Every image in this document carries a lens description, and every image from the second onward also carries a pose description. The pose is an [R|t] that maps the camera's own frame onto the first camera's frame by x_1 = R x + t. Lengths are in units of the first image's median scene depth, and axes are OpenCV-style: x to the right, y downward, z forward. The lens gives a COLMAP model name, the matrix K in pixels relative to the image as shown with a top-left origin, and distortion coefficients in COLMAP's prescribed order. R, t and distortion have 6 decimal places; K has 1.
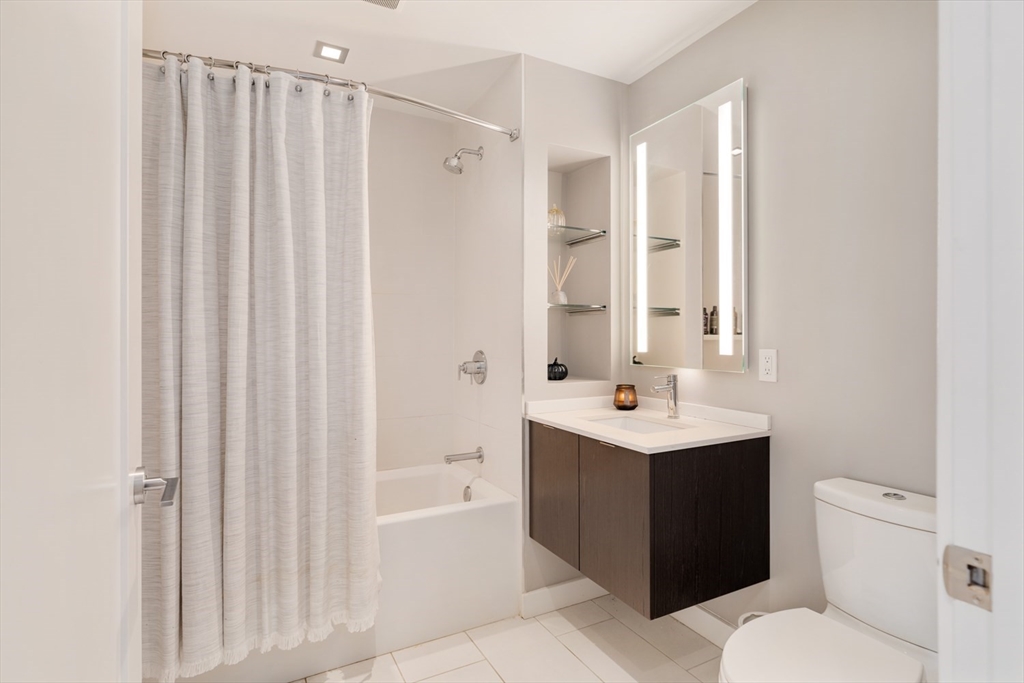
lens RADIAL K [[517.3, 0, 513.0], [0, 517.3, 338.6], [0, 0, 1]] dist [-0.000543, -0.000011]
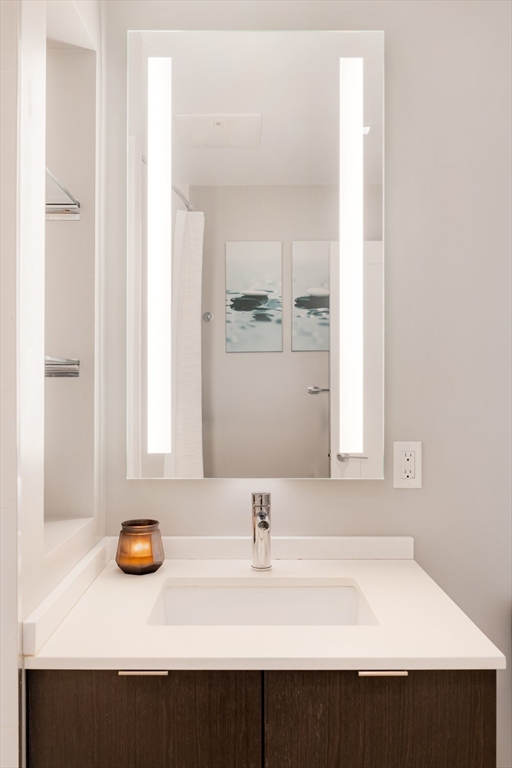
lens RADIAL K [[646.9, 0, 255.8], [0, 646.9, 387.0], [0, 0, 1]] dist [0.008524, 0.000232]
pose [[0.458475, -0.002192, 0.888705, -0.368737], [0.000633, 0.999998, 0.002139, -0.054253], [-0.888707, -0.000418, 0.458475, 0.773761]]
